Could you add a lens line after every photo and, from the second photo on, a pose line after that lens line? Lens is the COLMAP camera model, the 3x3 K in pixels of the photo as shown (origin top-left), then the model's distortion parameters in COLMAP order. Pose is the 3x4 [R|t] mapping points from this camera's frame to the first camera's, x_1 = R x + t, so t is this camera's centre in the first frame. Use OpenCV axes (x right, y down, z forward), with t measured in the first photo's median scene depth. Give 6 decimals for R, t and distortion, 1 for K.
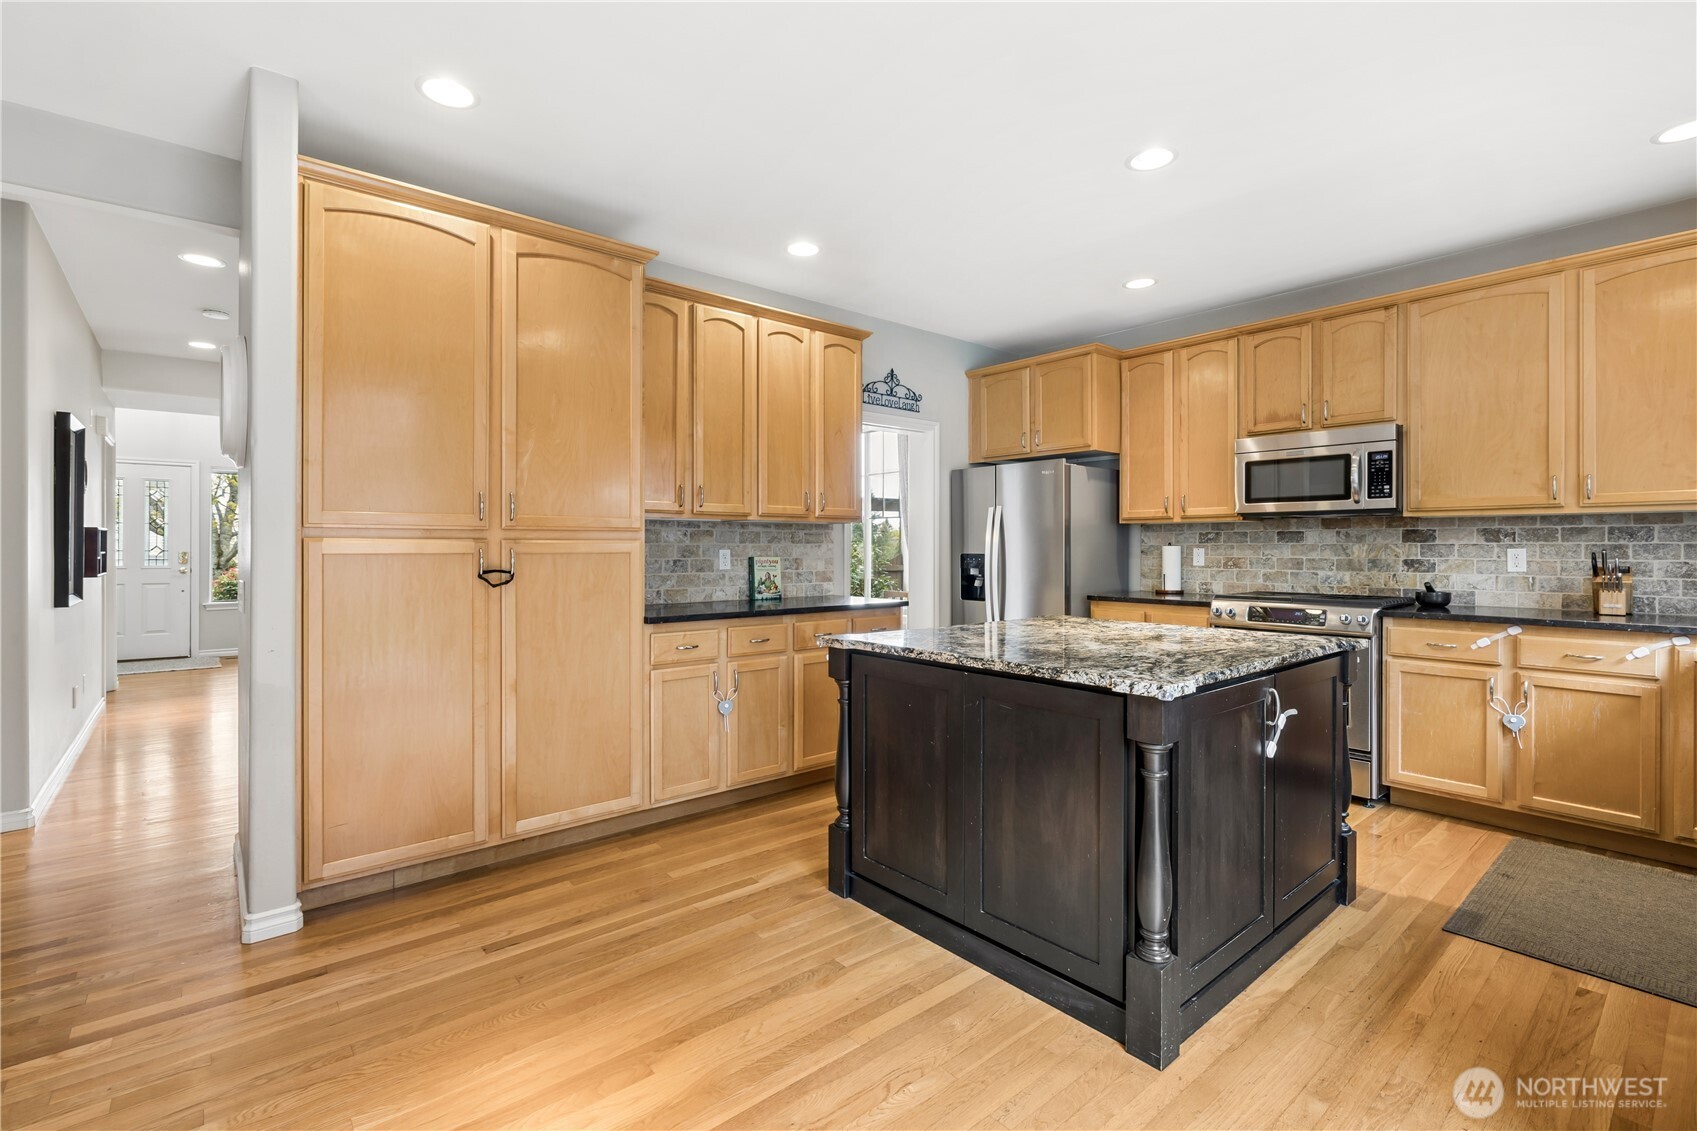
lens RADIAL K [[762.5, 0, 835.5], [0, 762.5, 552.9], [0, 0, 1]] dist [-0.004309, 0.002081]
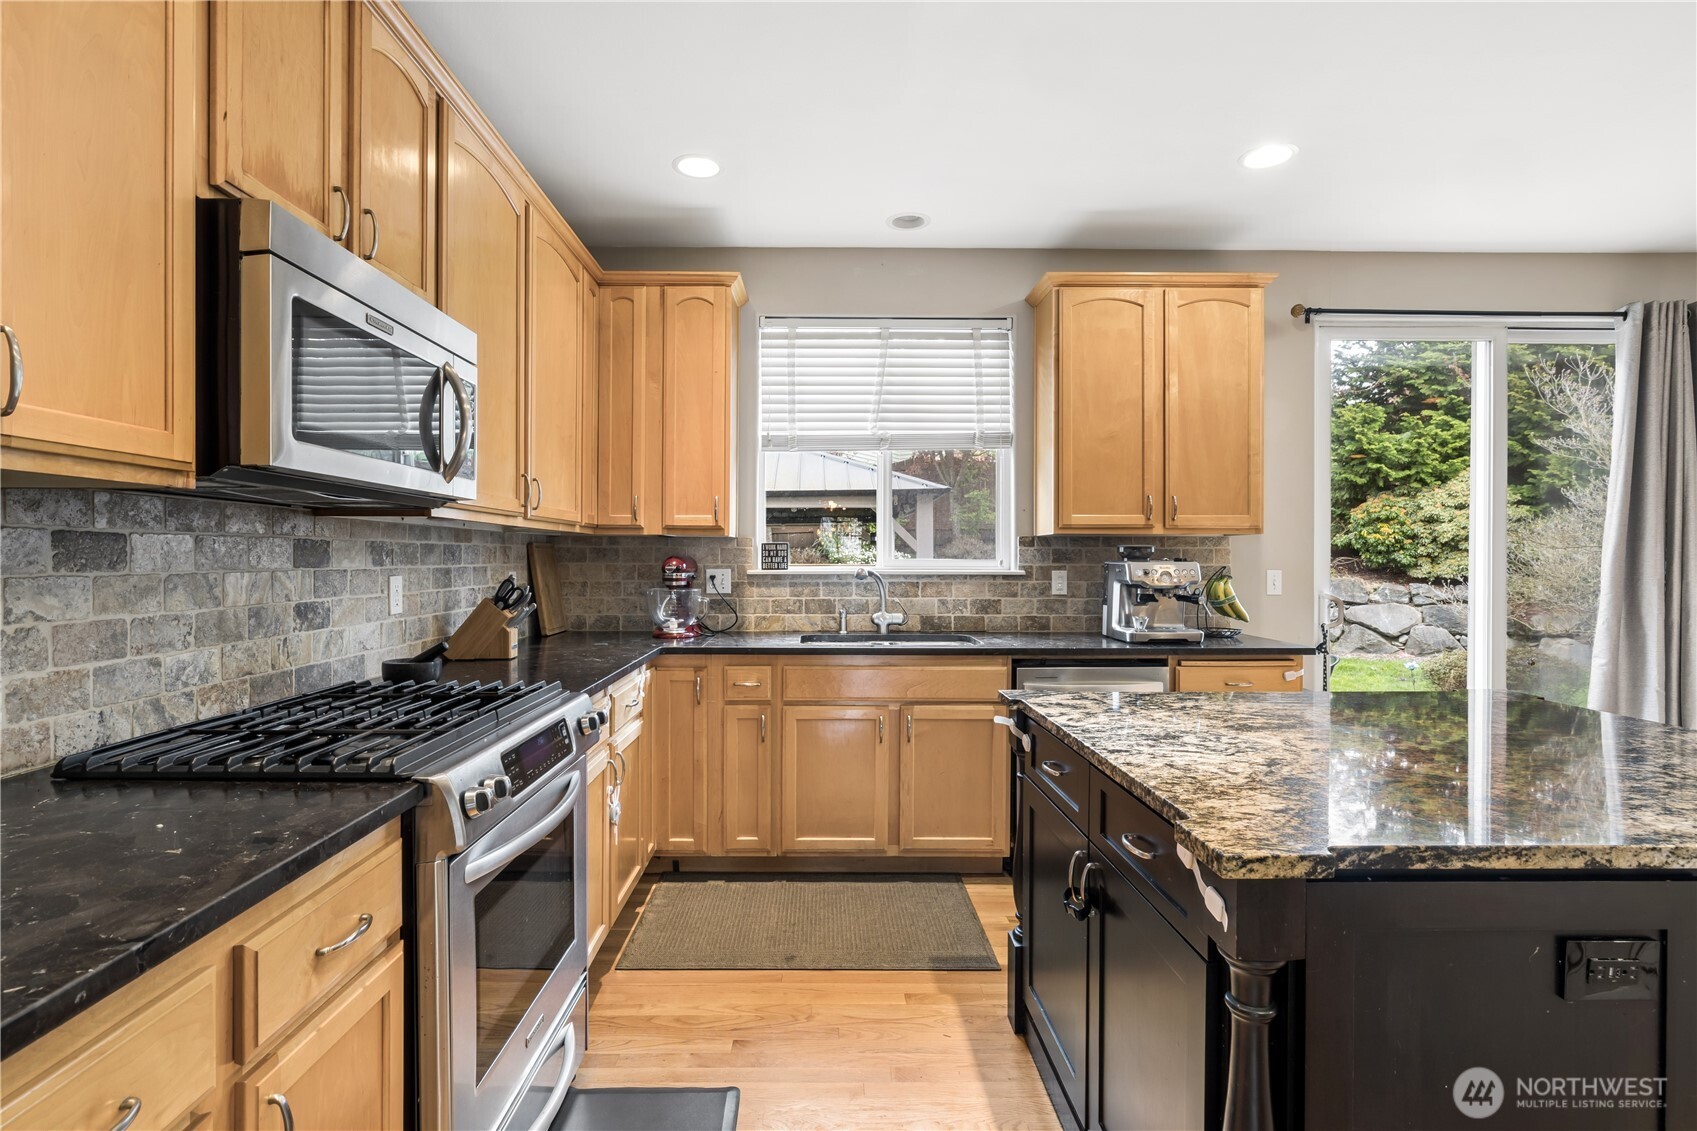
lens RADIAL K [[805.9, 0, 832.9], [0, 805.9, 562.9], [0, 0, 1]] dist [-0.003626, 0.000484]
pose [[-0.772990, -0.005886, 0.634391, 0.195960], [0.002755, 0.999916, 0.012634, -0.021703], [-0.634413, 0.011514, -0.772909, 1.180330]]
